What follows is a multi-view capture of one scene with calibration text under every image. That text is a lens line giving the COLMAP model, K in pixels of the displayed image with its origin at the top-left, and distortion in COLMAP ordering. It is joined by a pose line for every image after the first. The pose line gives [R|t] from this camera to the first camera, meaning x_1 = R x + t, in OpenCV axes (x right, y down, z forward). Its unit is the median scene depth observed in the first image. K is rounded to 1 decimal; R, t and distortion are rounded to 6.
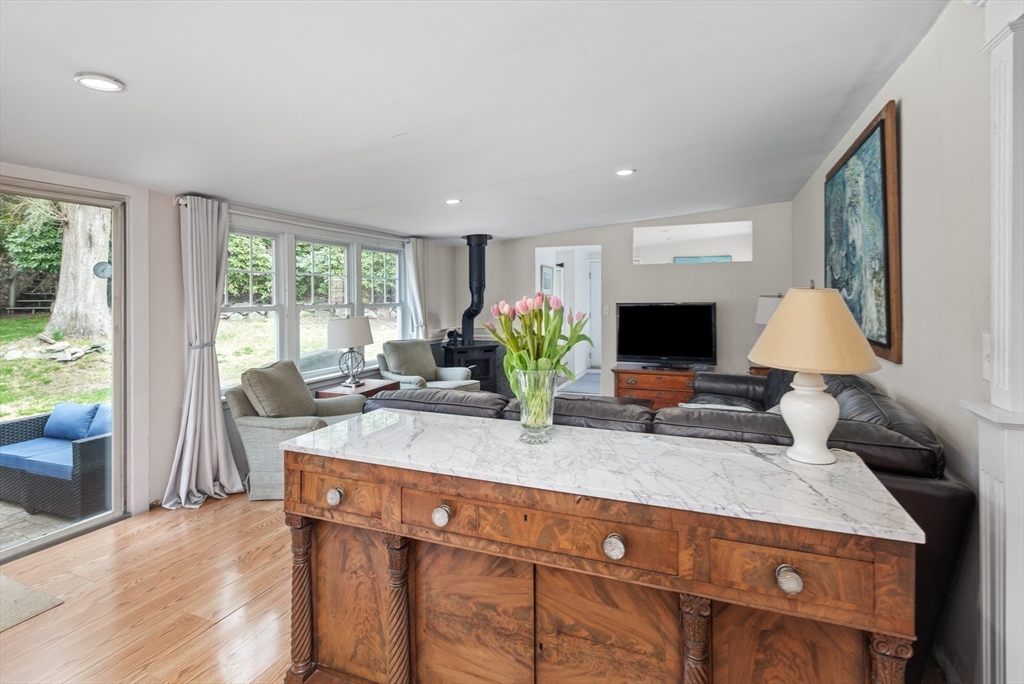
lens RADIAL K [[506.7, 0, 510.4], [0, 506.7, 296.6], [0, 0, 1]] dist [-0.005249, -0.001085]
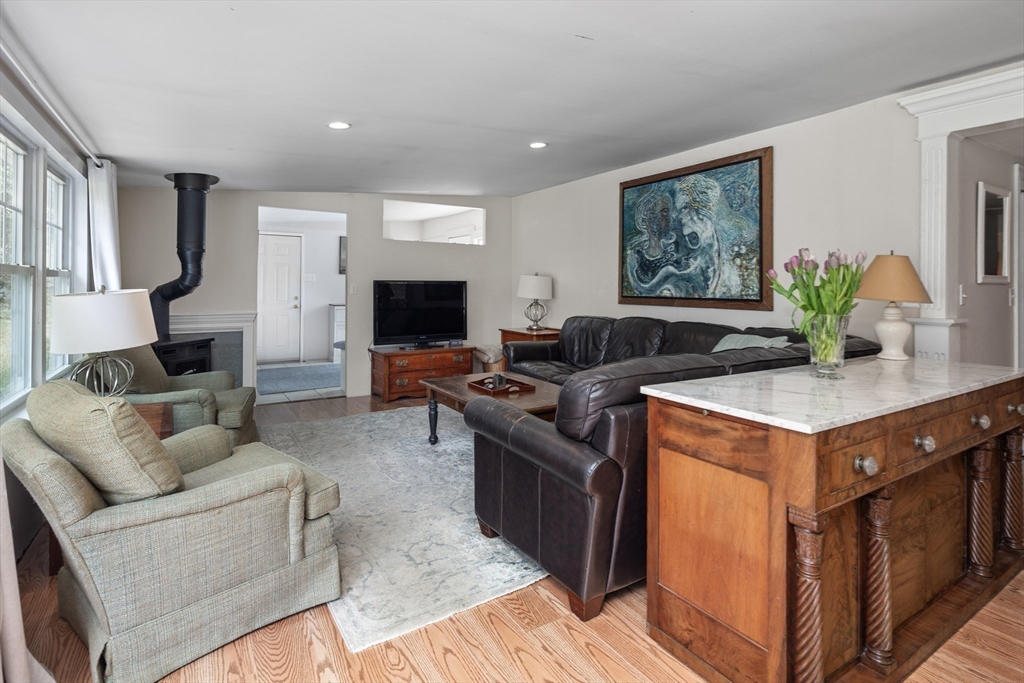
lens RADIAL K [[506.7, 0, 524.9], [0, 506.7, 292.4], [0, 0, 1]] dist [-0.005249, -0.001085]
pose [[0.572758, 0.002074, 0.819722, -0.363711], [-0.008537, 0.999958, 0.003435, 0.027649], [-0.819680, -0.008965, 0.572751, 0.258501]]
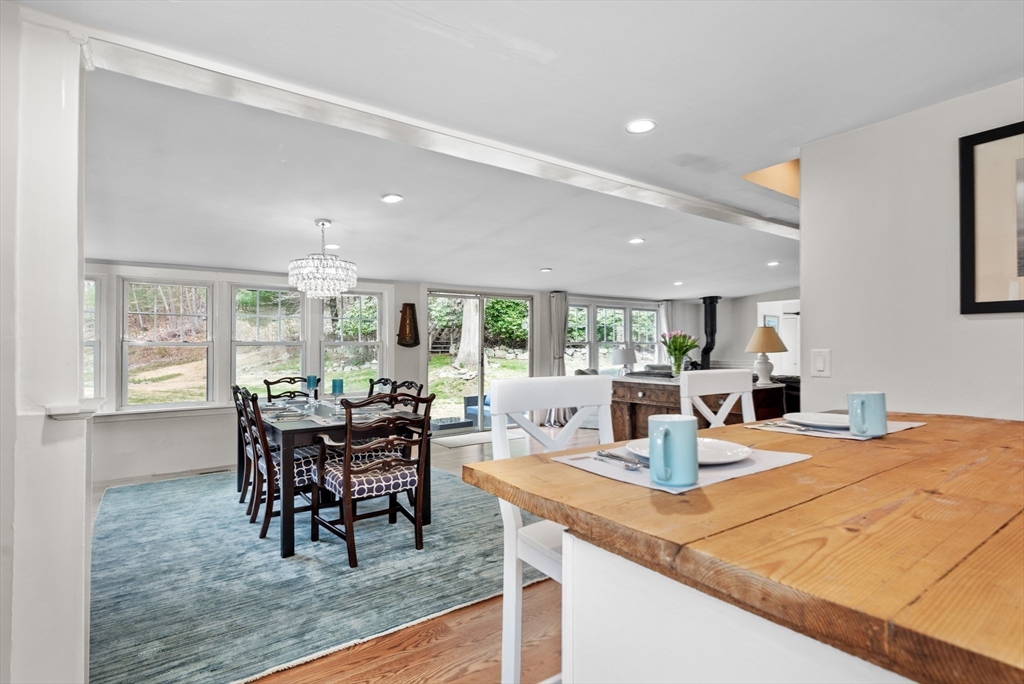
lens RADIAL K [[532.3, 0, 513.5], [0, 532.3, 344.2], [0, 0, 1]] dist [-0.001098, -0.000033]
pose [[0.856754, -0.003600, -0.515713, 0.244453], [0.000431, 0.999980, -0.006264, 0.026949], [0.515726, 0.005144, 0.856738, -0.630863]]
